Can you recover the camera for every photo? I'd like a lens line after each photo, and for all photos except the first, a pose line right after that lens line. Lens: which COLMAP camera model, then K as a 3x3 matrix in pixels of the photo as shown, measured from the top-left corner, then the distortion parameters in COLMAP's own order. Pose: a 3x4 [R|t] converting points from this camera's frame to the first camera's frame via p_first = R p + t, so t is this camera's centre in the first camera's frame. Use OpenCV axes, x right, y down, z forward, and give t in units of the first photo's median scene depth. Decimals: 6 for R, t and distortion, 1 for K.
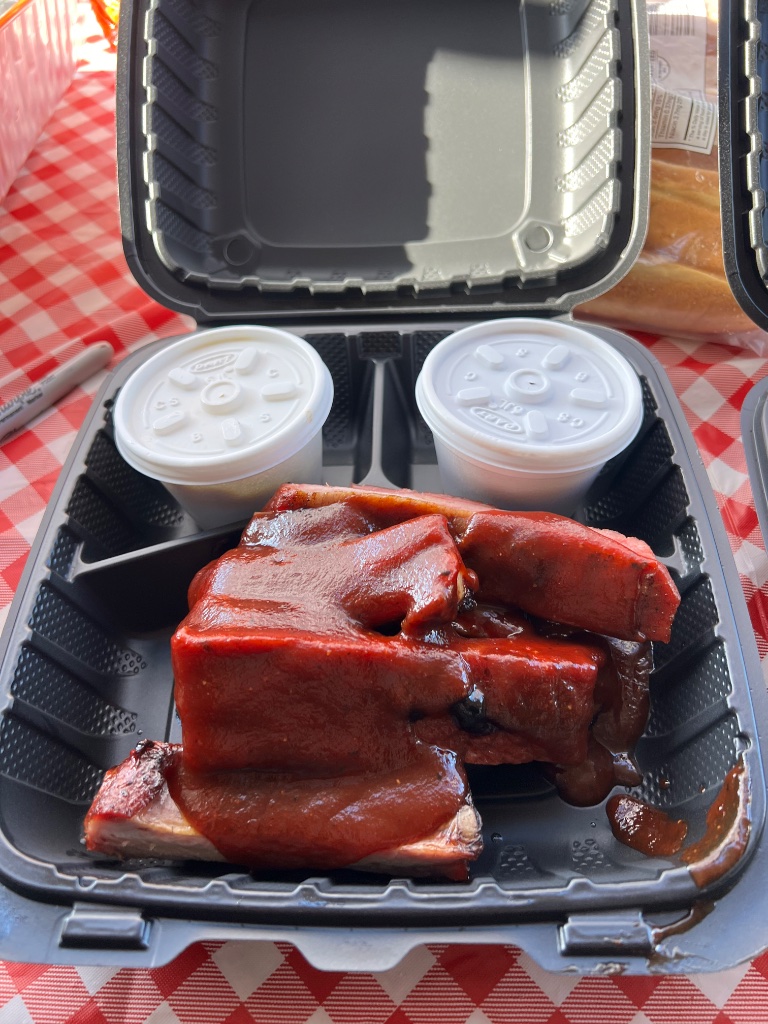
lens RADIAL K [[785.9, 0, 384.0], [0, 785.9, 512.0], [0, 0, 1]] dist [0.097051, -0.134440]
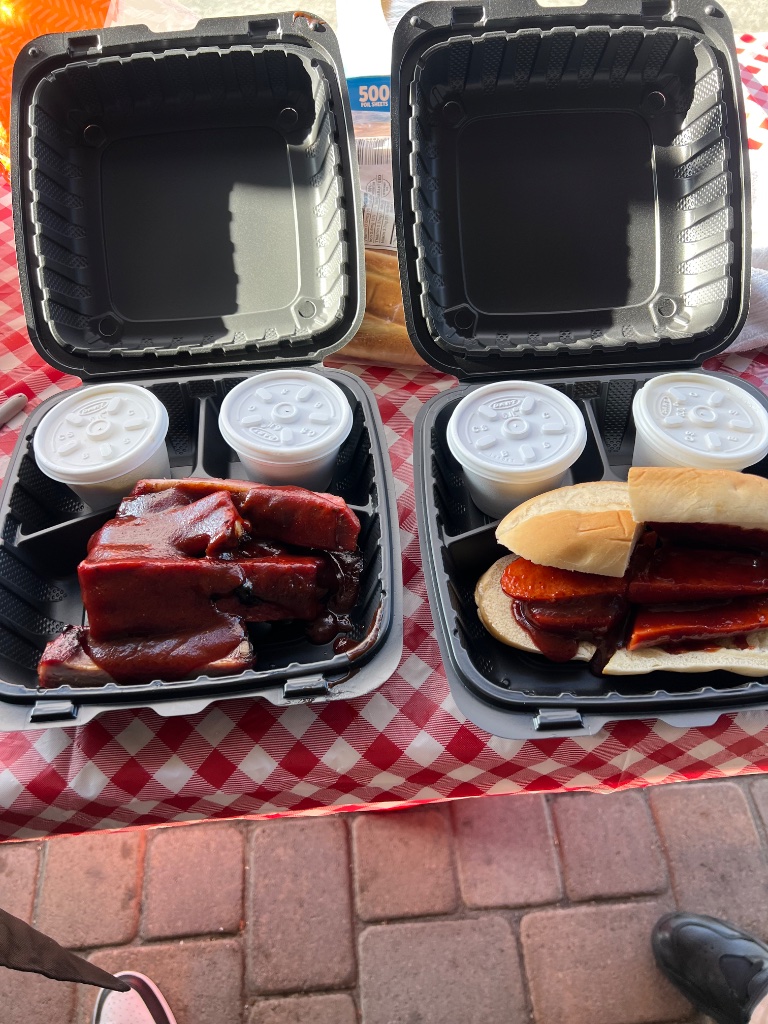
lens RADIAL K [[825.0, 0, 381.9], [0, 825.0, 529.6], [0, 0, 1]] dist [0.130150, -0.173256]
pose [[0.995073, -0.075292, 0.064501, 0.270669], [0.073362, 0.996799, 0.031789, 0.052803], [-0.066688, -0.026901, 0.997411, -0.841254]]
